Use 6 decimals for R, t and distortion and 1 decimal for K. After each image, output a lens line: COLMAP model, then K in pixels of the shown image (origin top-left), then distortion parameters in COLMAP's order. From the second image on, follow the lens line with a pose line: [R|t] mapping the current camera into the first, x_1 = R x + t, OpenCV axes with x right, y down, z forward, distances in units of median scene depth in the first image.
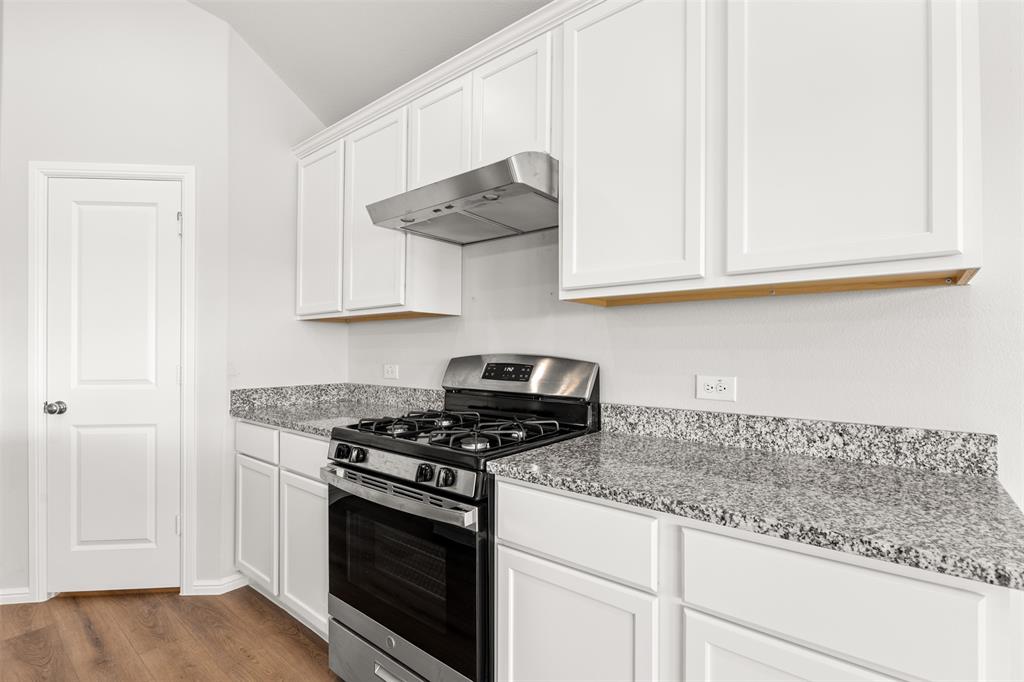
lens RADIAL K [[473.7, 0, 513.5], [0, 473.7, 344.8], [0, 0, 1]] dist [-0.004530, -0.001506]
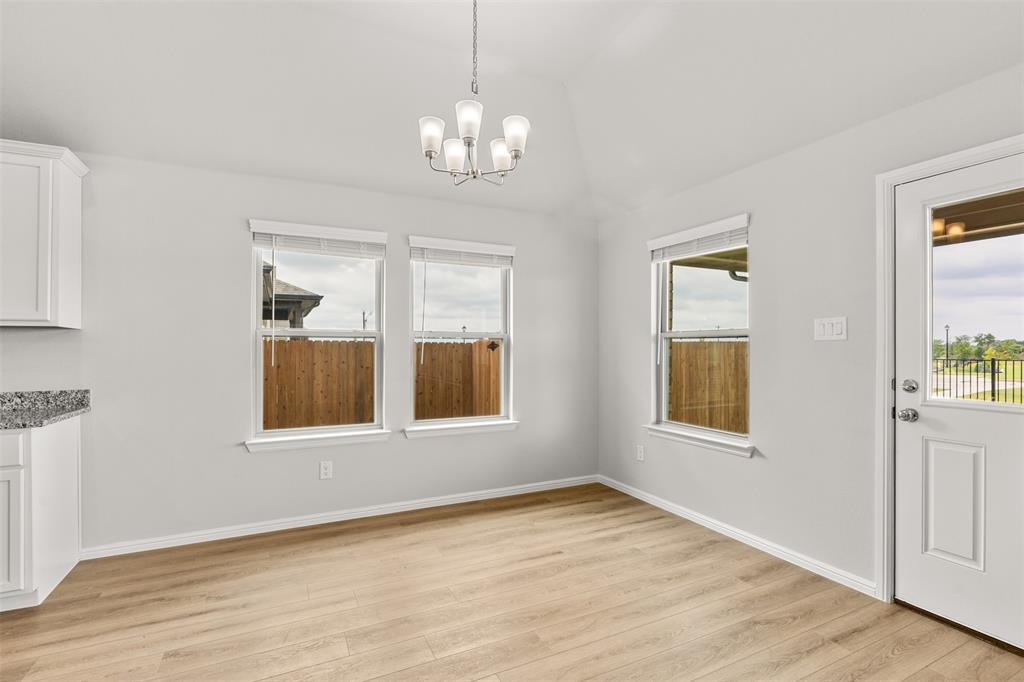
lens RADIAL K [[473.7, 0, 506.1], [0, 473.7, 349.1], [0, 0, 1]] dist [-0.004530, -0.001506]
pose [[0.420141, -0.000986, 0.907459, -0.210386], [-0.001036, 0.999998, 0.001566, -0.020864], [-0.907458, -0.001598, 0.420139, -1.340701]]
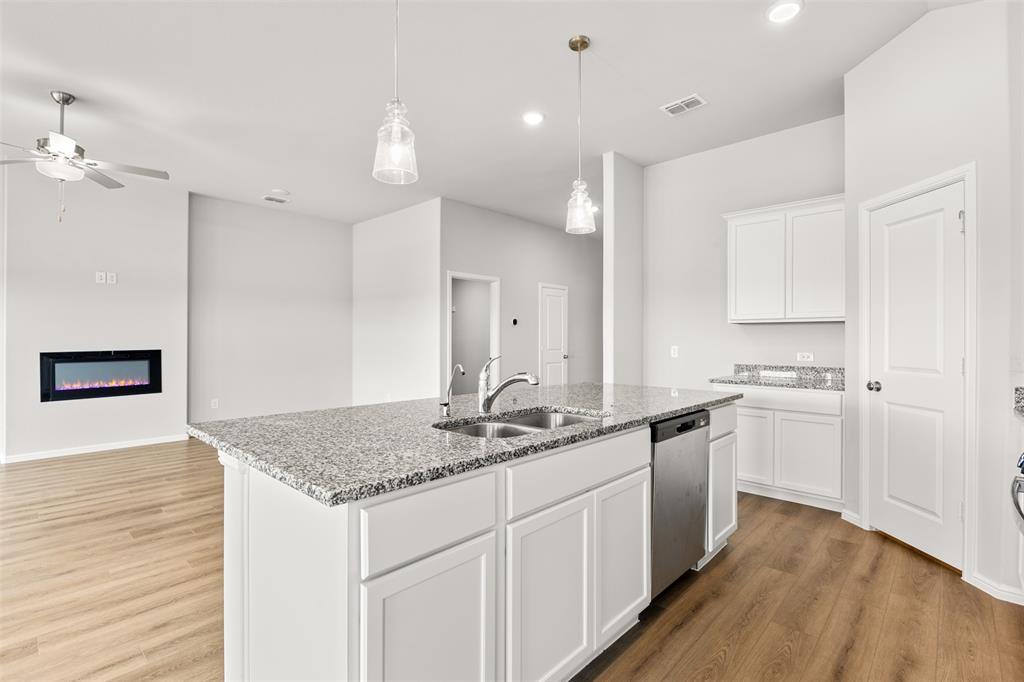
lens RADIAL K [[473.7, 0, 515.4], [0, 473.7, 336.0], [0, 0, 1]] dist [-0.004530, -0.001506]
pose [[-0.060039, -0.004897, -0.998184, 0.525238], [0.001433, 0.999987, -0.004992, -0.001212], [0.998195, -0.001730, -0.060032, 0.109376]]
